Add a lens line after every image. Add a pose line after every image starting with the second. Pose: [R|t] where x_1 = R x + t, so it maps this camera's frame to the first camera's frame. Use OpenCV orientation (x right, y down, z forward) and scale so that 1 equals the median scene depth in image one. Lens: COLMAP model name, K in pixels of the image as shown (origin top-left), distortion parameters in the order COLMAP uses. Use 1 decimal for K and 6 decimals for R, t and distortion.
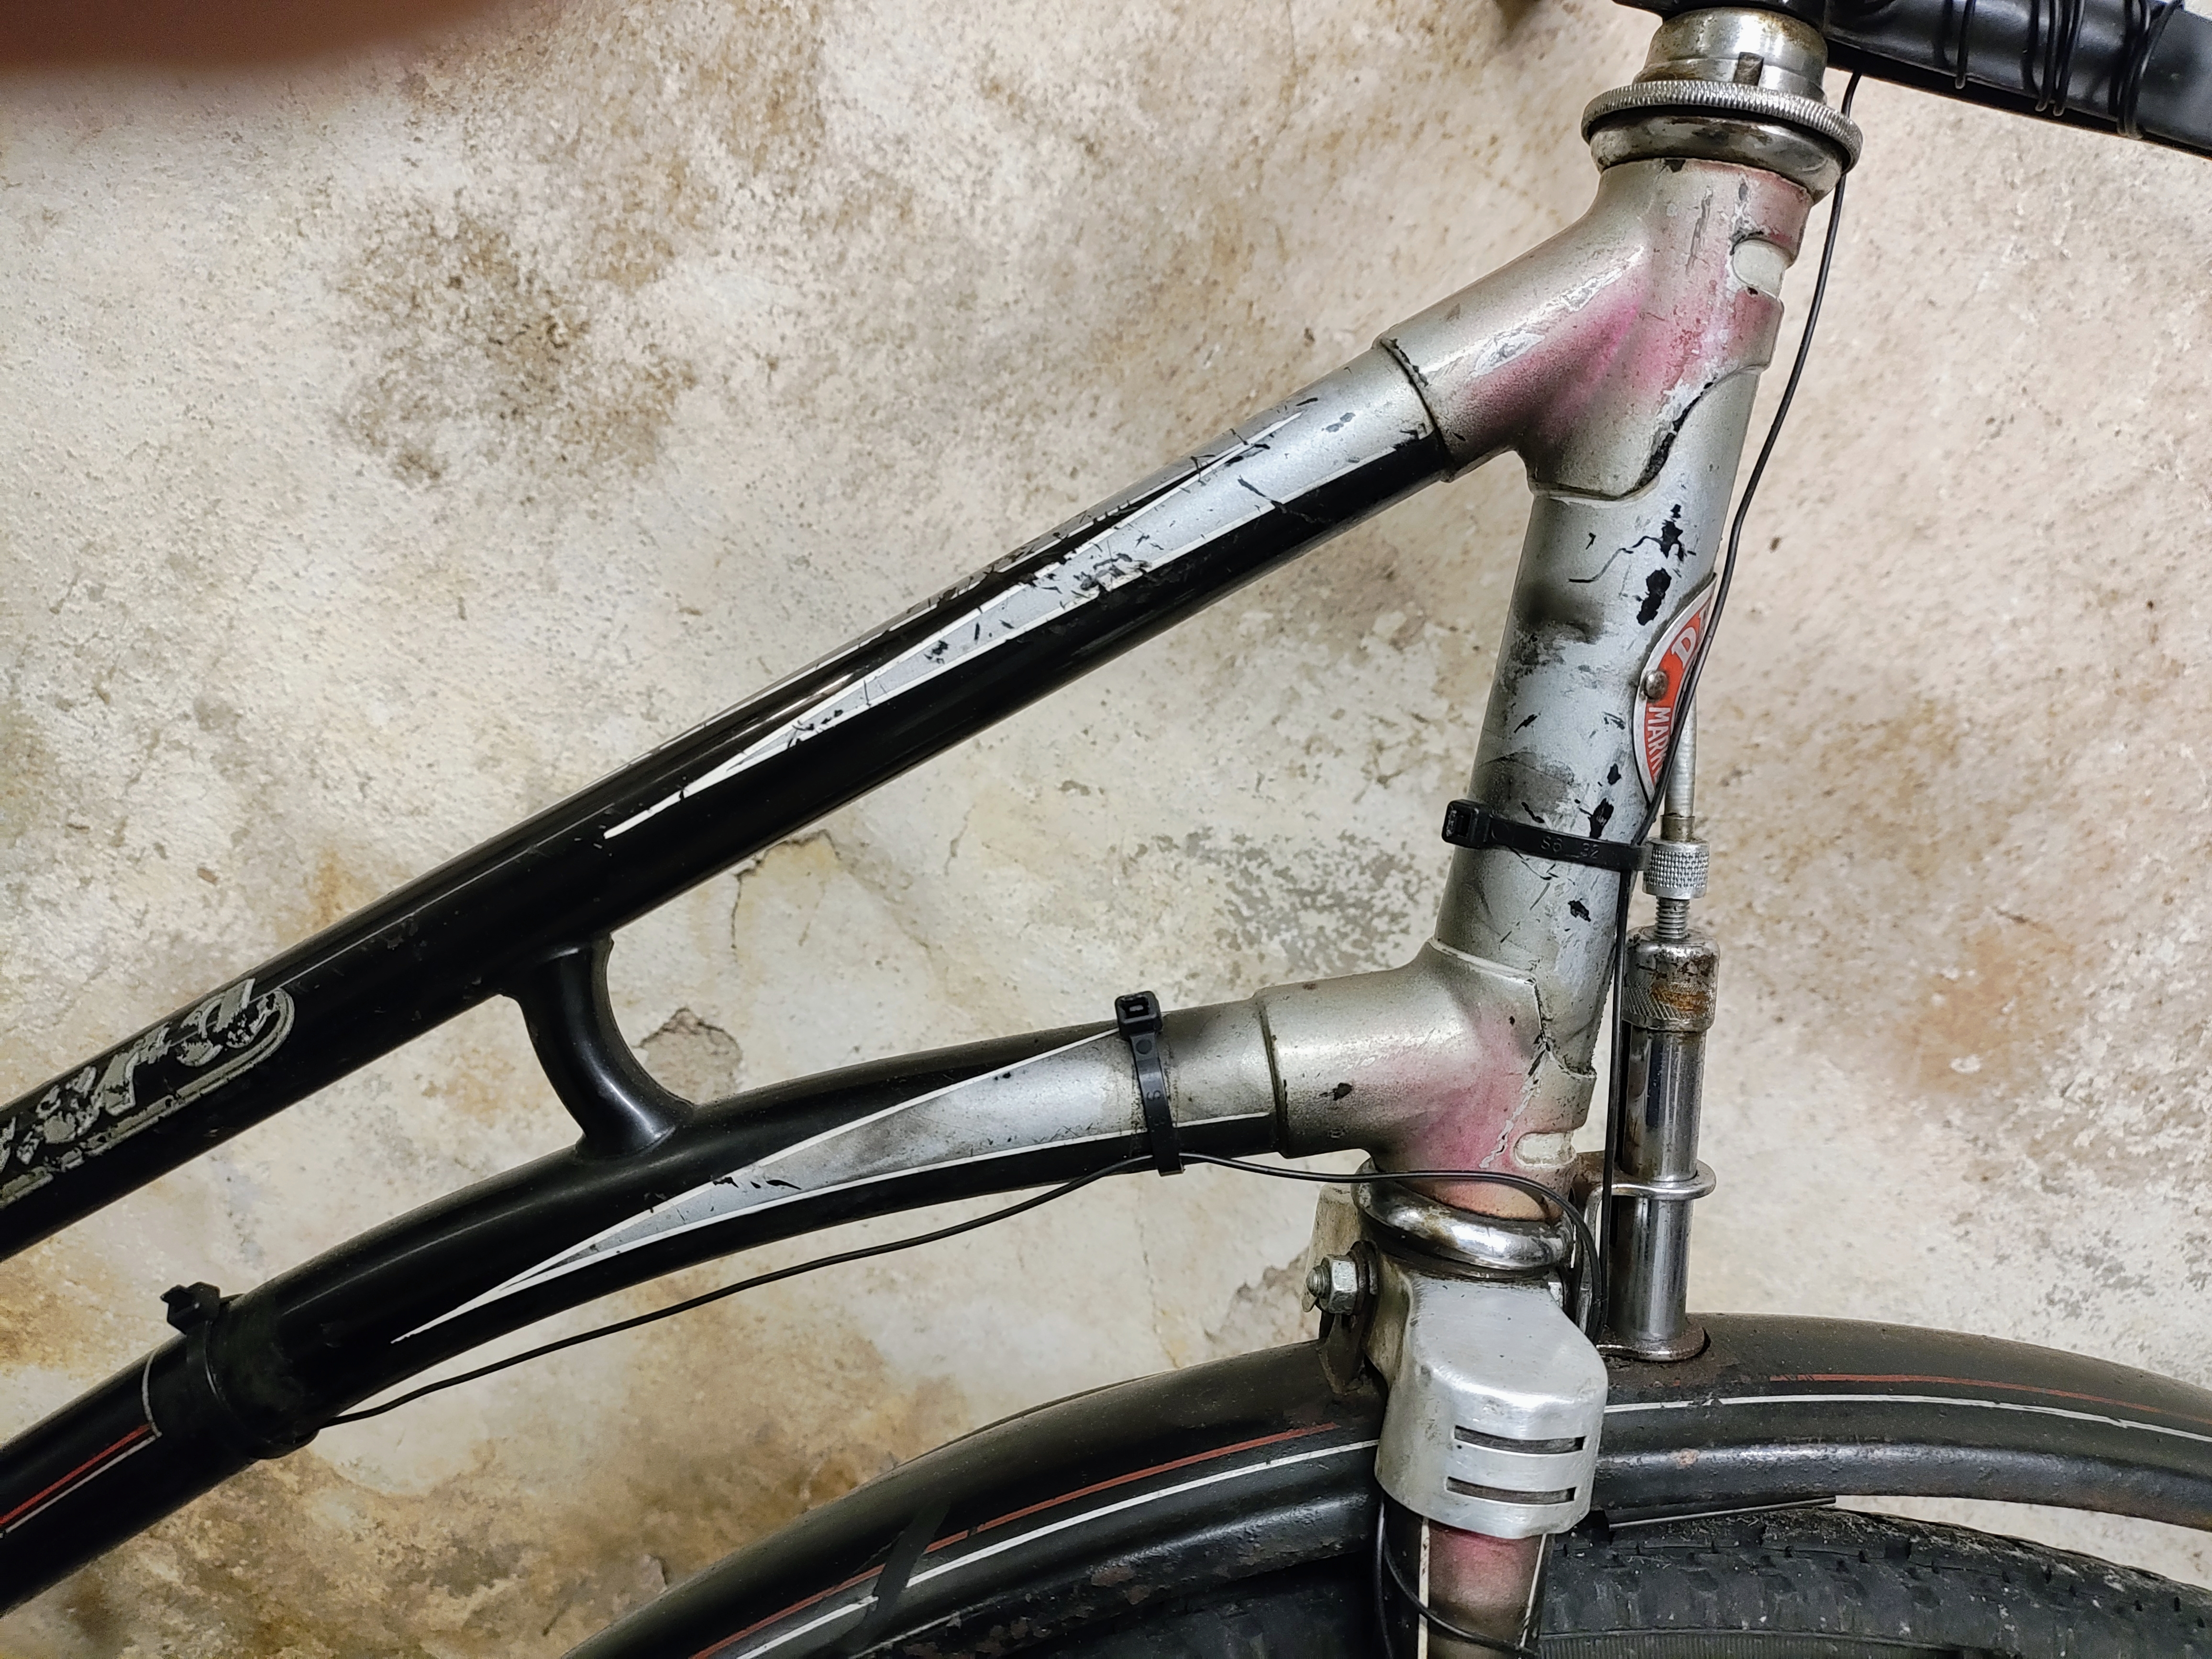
lens RADIAL K [[1649.6, 0, 1099.3], [0, 1649.6, 834.0], [0, 0, 1]] dist [0.092682, -0.169134]
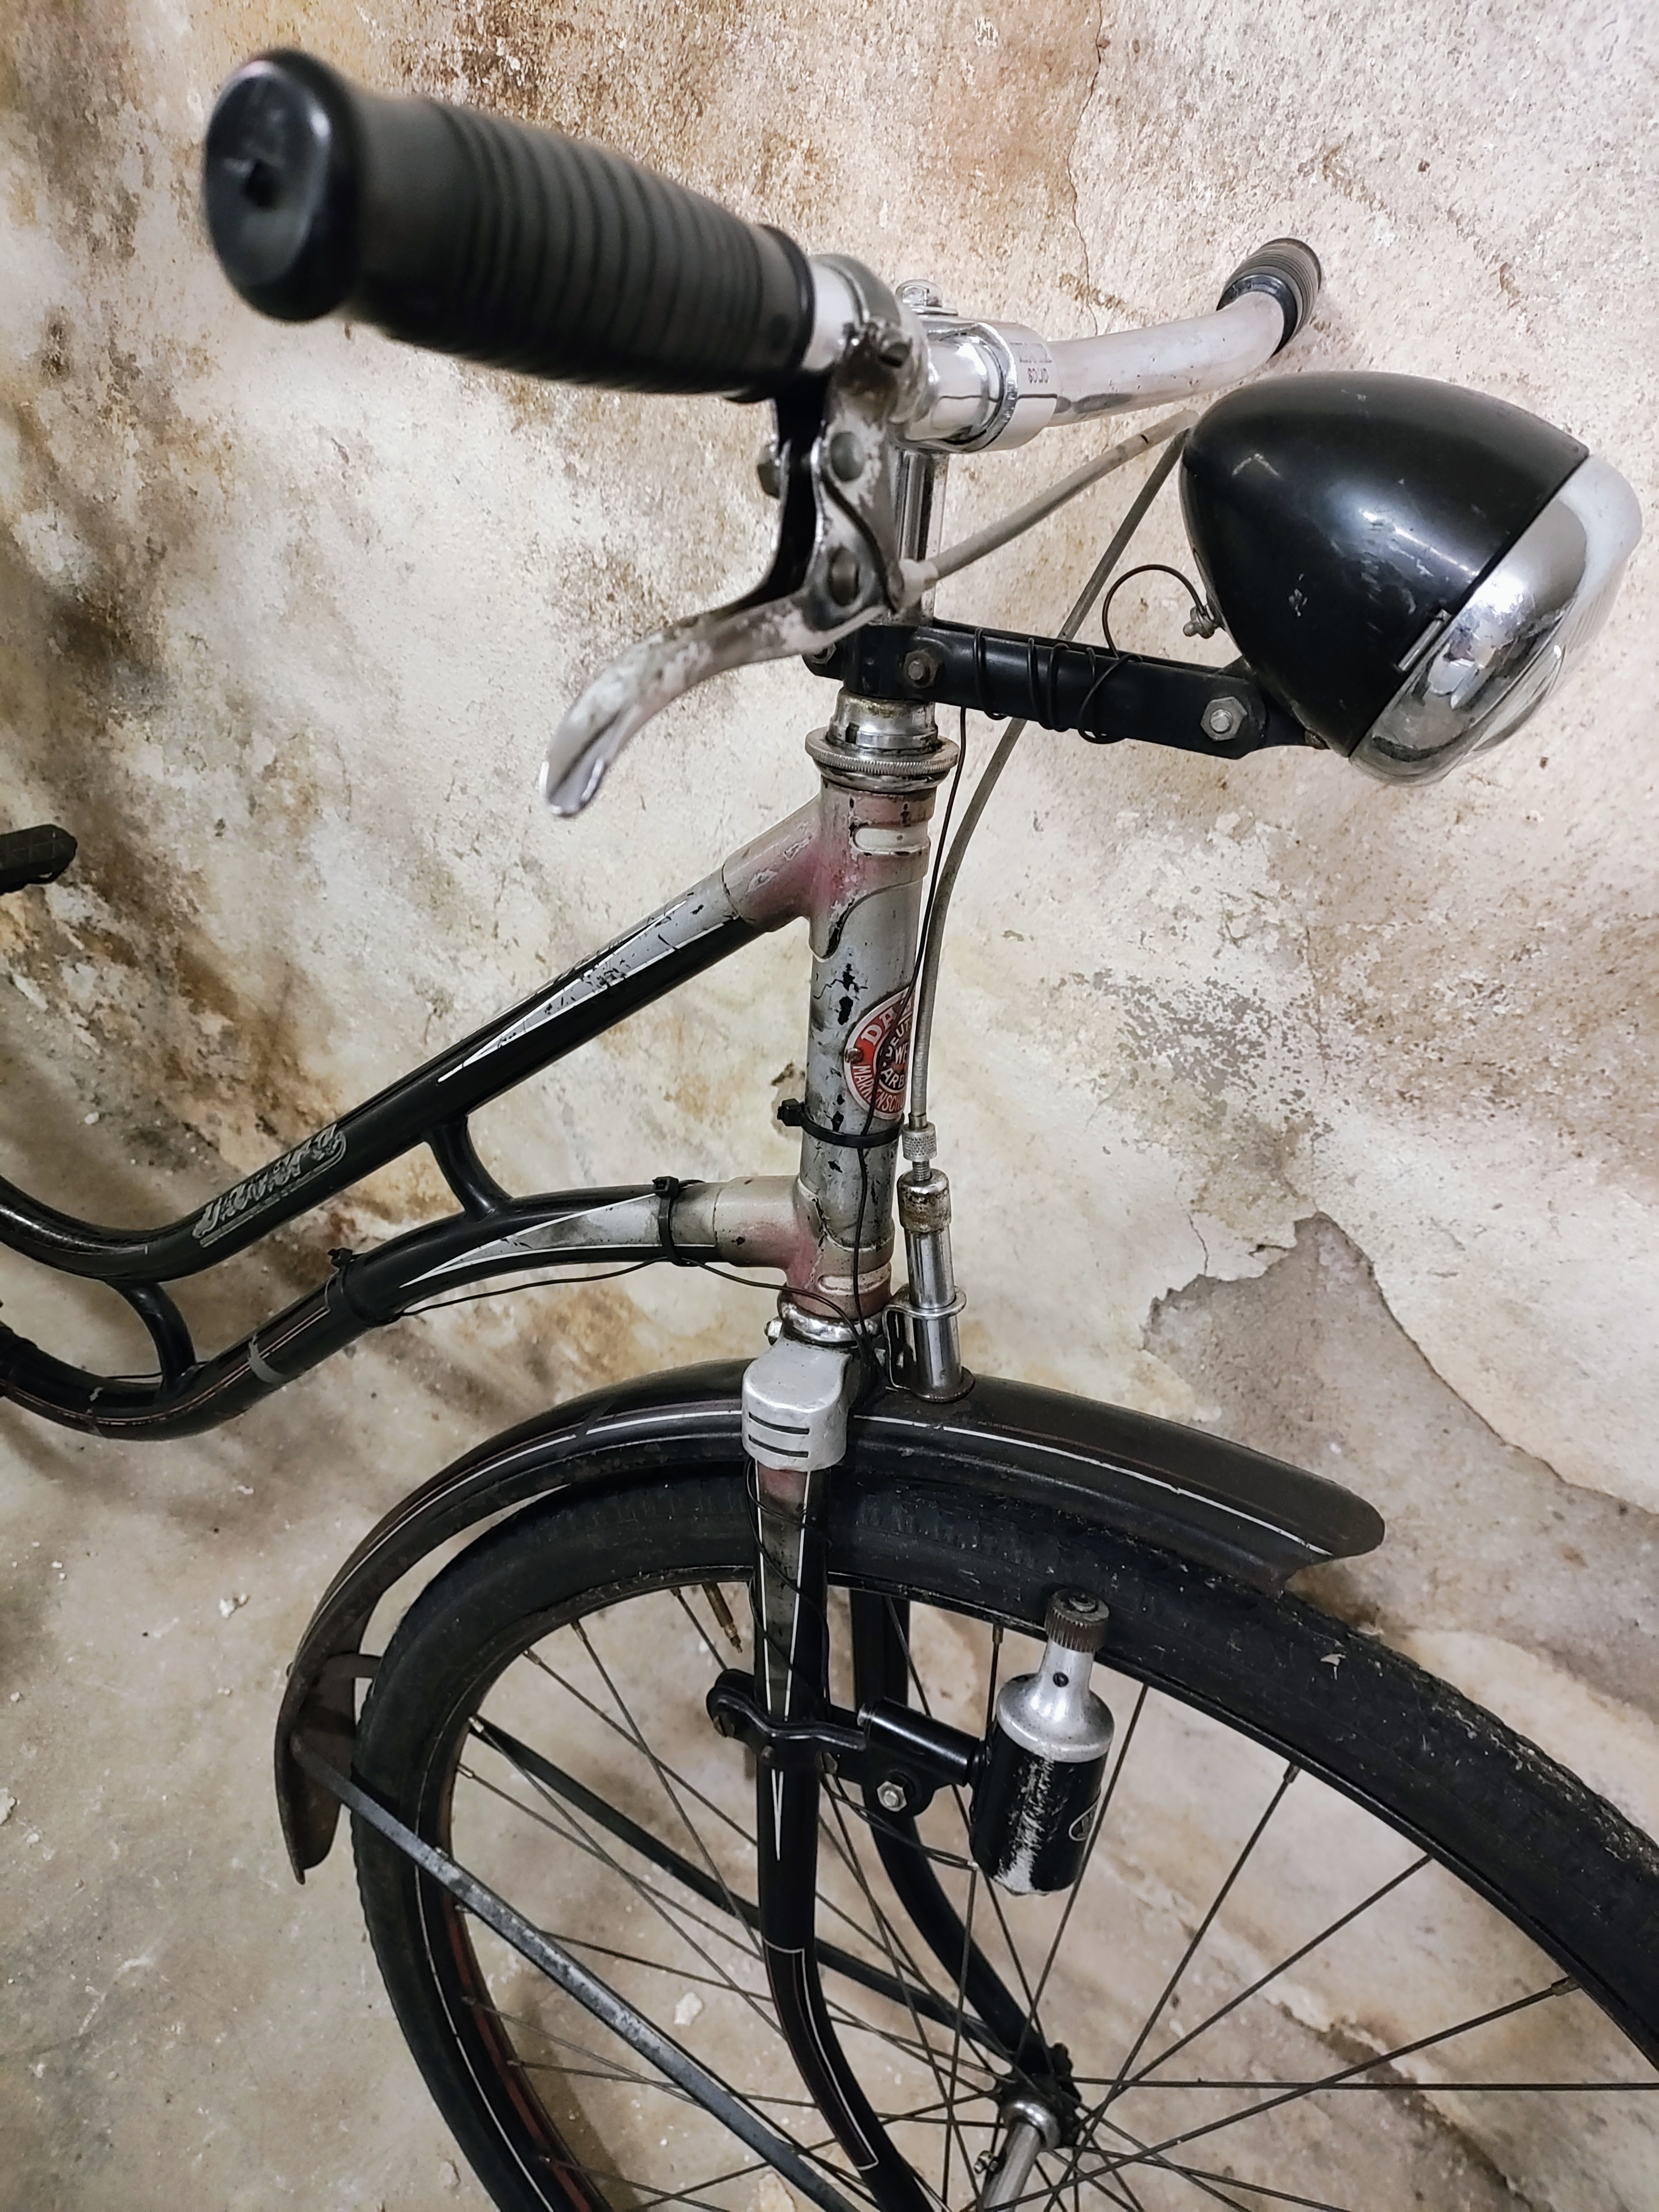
lens RADIAL K [[1642.0, 0, 835.9], [0, 1642.0, 1103.0], [0, 0, 1]] dist [0.115526, -0.196602]
pose [[0.864304, 0.096647, -0.493596, 0.555629], [0.017065, 0.975165, 0.220820, -0.200403], [0.502679, -0.199279, 0.841190, -0.249539]]
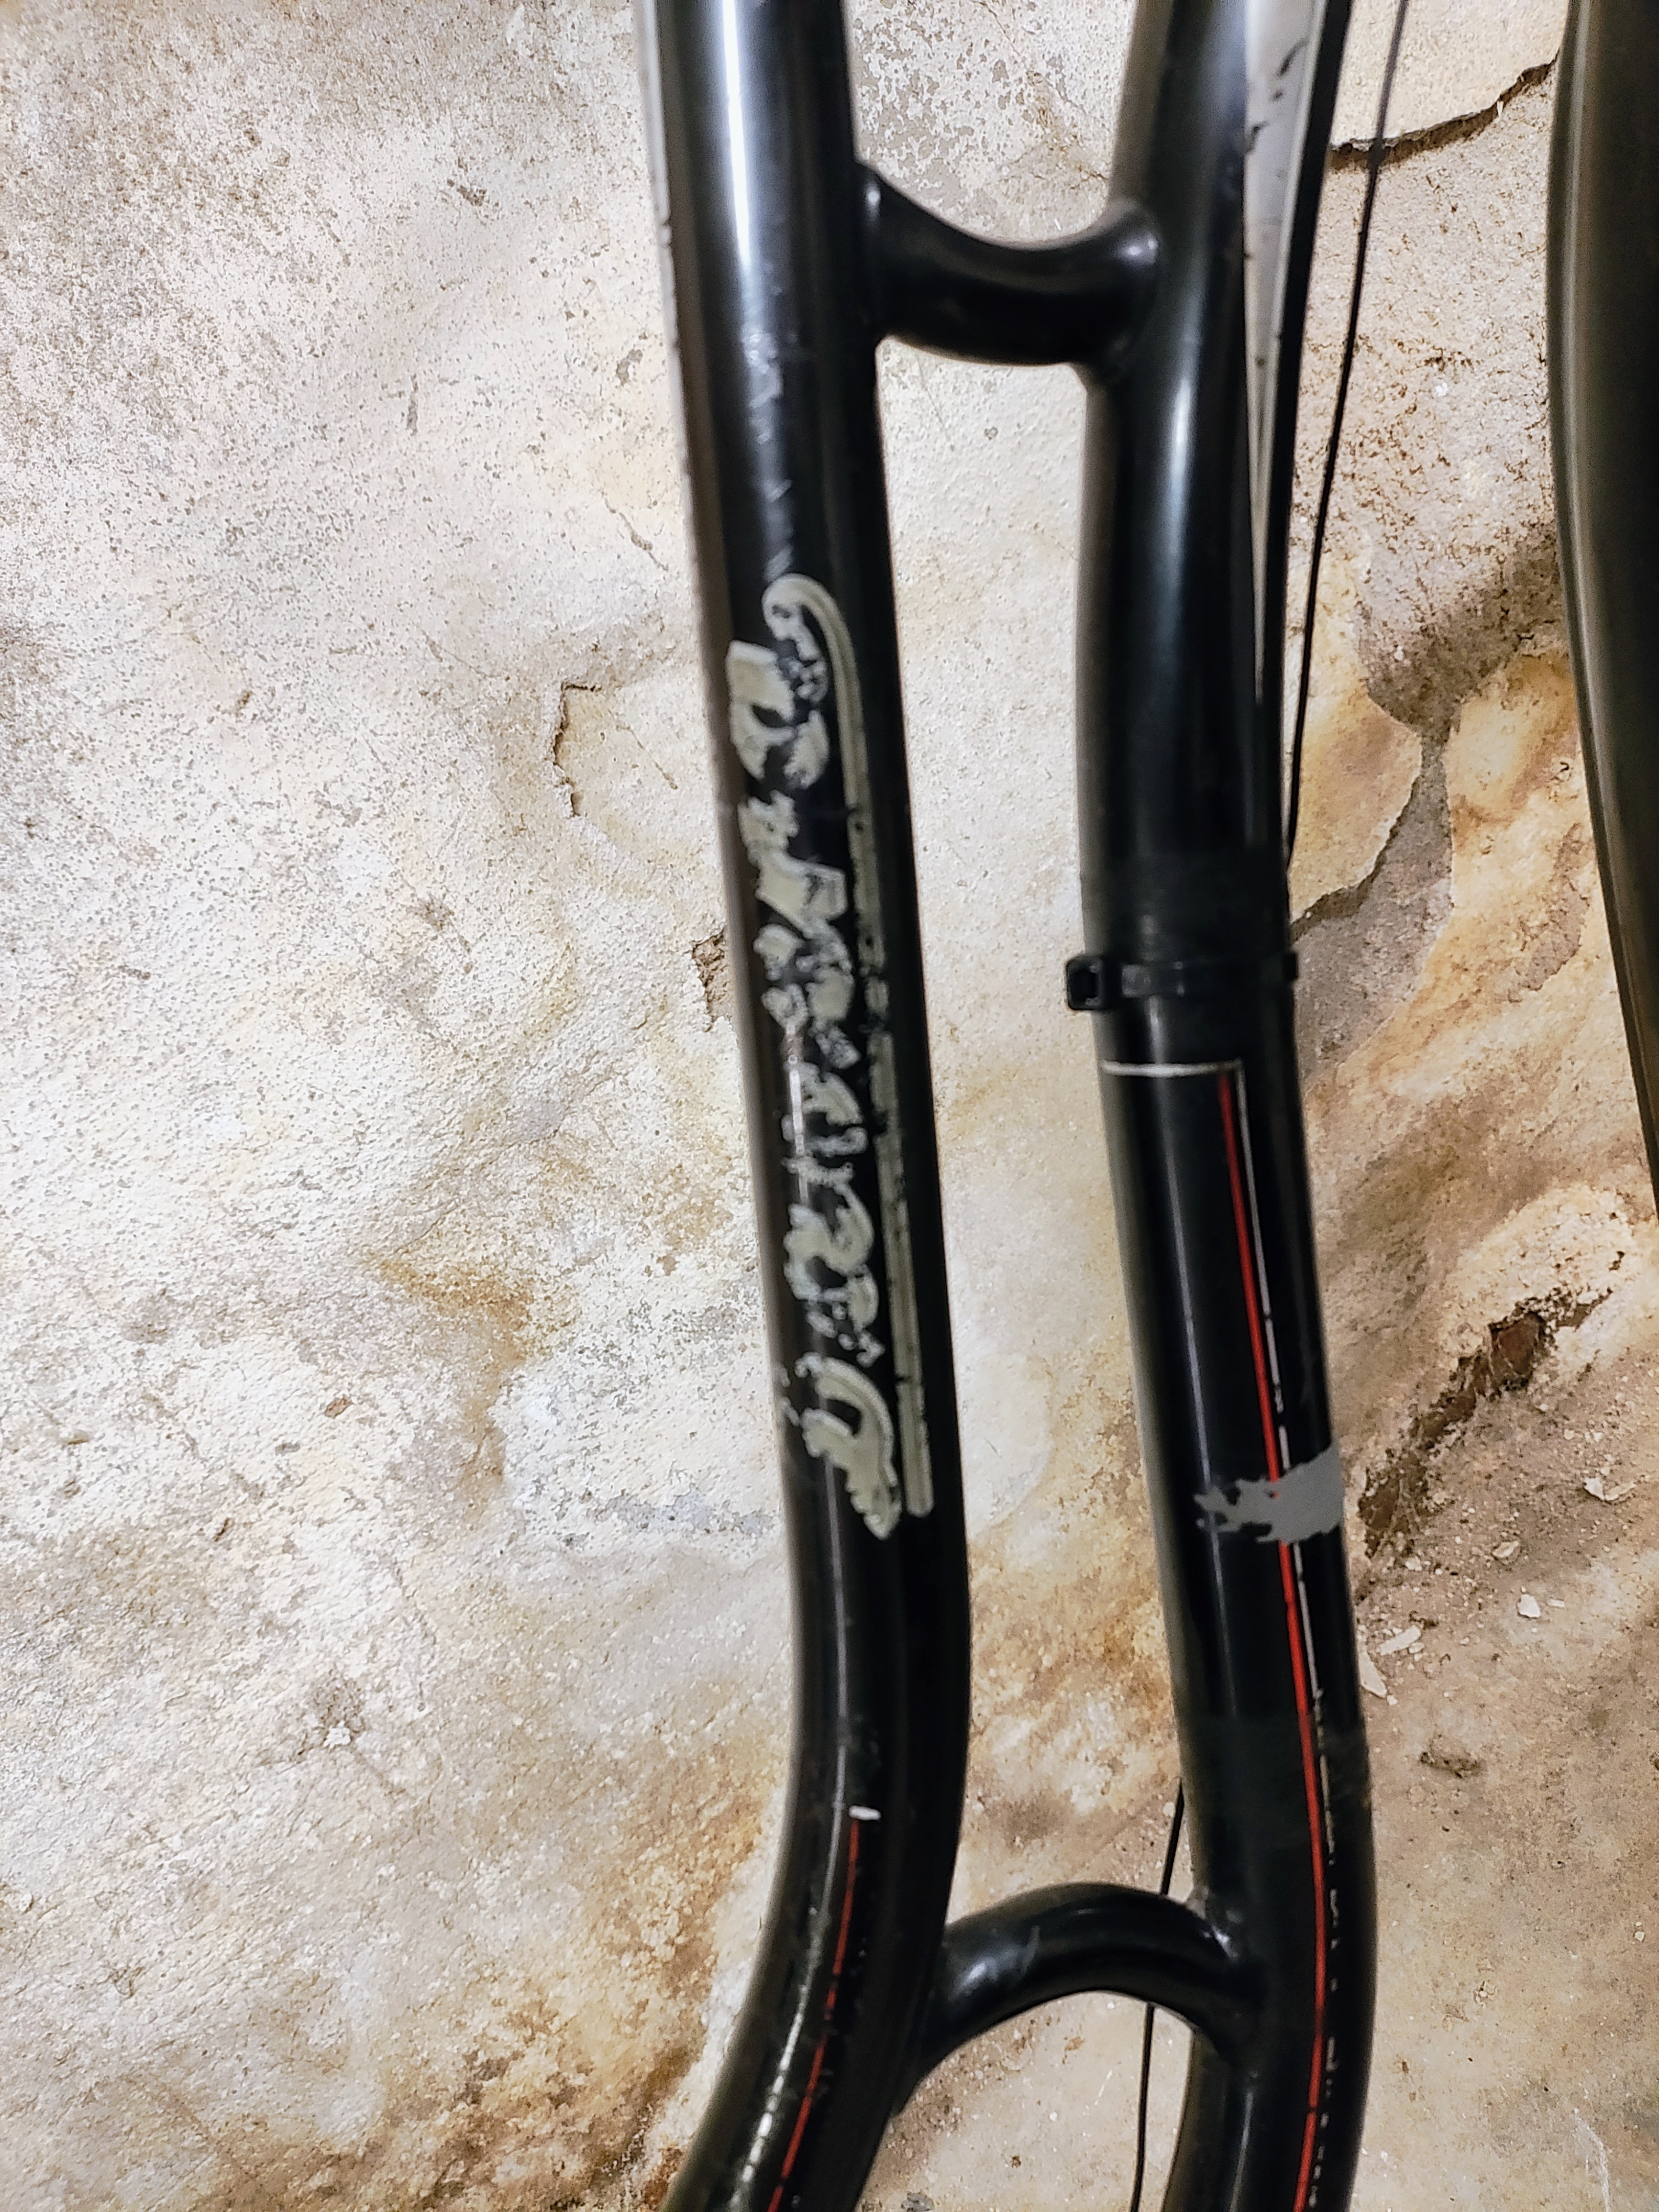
lens RADIAL K [[1641.8, 0, 831.7], [0, 1641.8, 1143.9], [0, 0, 1]] dist [0.073555, -0.120692]
pose [[0.370960, -0.928576, -0.011668, -0.328511], [0.907786, 0.359949, 0.215317, 0.025473], [-0.195738, -0.090466, 0.976474, 0.159809]]
